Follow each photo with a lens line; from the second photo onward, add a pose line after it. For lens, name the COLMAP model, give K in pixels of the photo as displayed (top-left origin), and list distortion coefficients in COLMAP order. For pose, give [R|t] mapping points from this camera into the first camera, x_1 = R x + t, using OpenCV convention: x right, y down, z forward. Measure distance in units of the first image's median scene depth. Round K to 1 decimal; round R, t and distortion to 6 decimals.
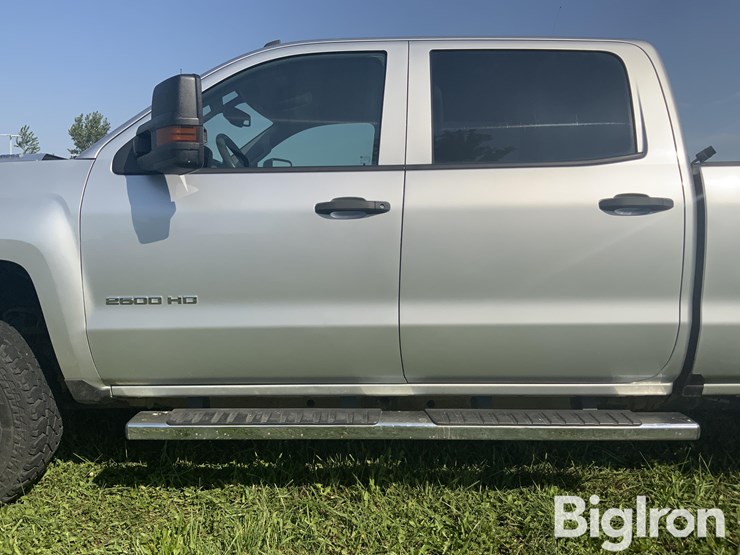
lens RADIAL K [[601.6, 0, 370.0], [0, 601.6, 277.5], [0, 0, 1]] dist [0.086986, -0.147042]
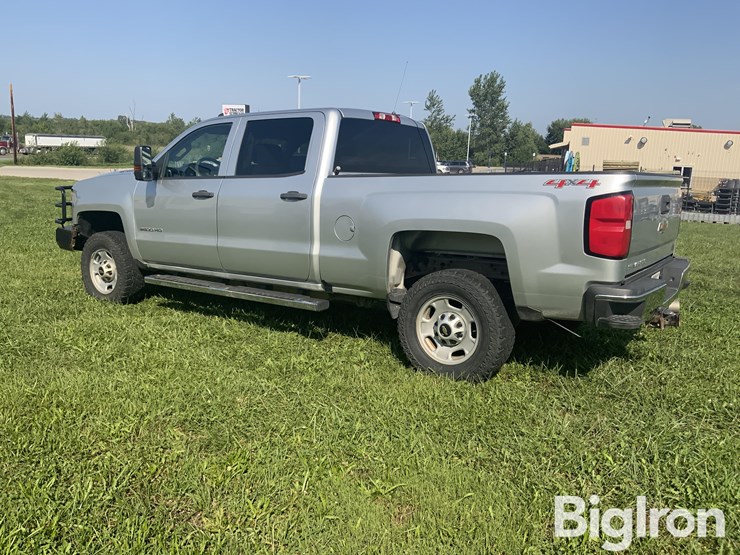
lens RADIAL K [[601.6, 0, 370.0], [0, 601.6, 277.5], [0, 0, 1]] dist [0.086986, -0.147042]
pose [[0.819929, 0.095594, -0.564427, 1.833022], [-0.053815, 0.994464, 0.090250, -0.042438], [0.569930, -0.043624, 0.820534, -0.574823]]
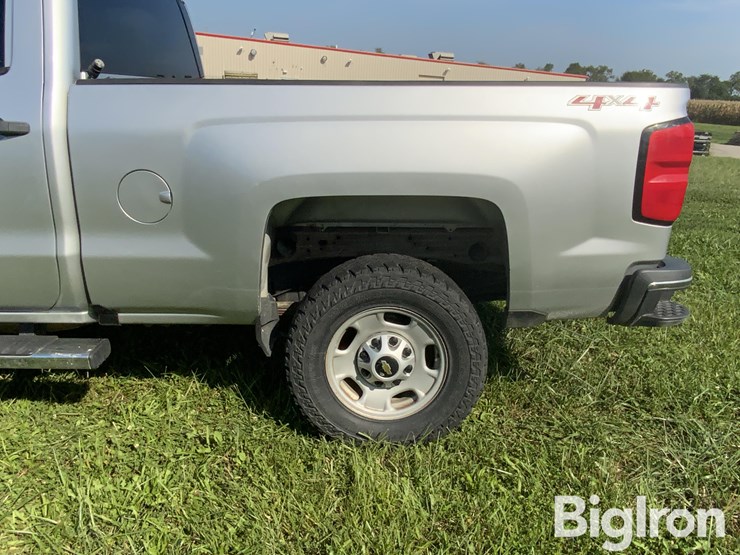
lens RADIAL K [[574.1, 0, 370.0], [0, 574.1, 277.5], [0, 0, 1]] dist [0.077443, -0.113084]
pose [[0.999899, 0.011973, 0.007634, 0.988042], [-0.013364, 0.975208, 0.220884, -0.100520], [-0.004800, -0.220964, 0.975270, 0.091809]]
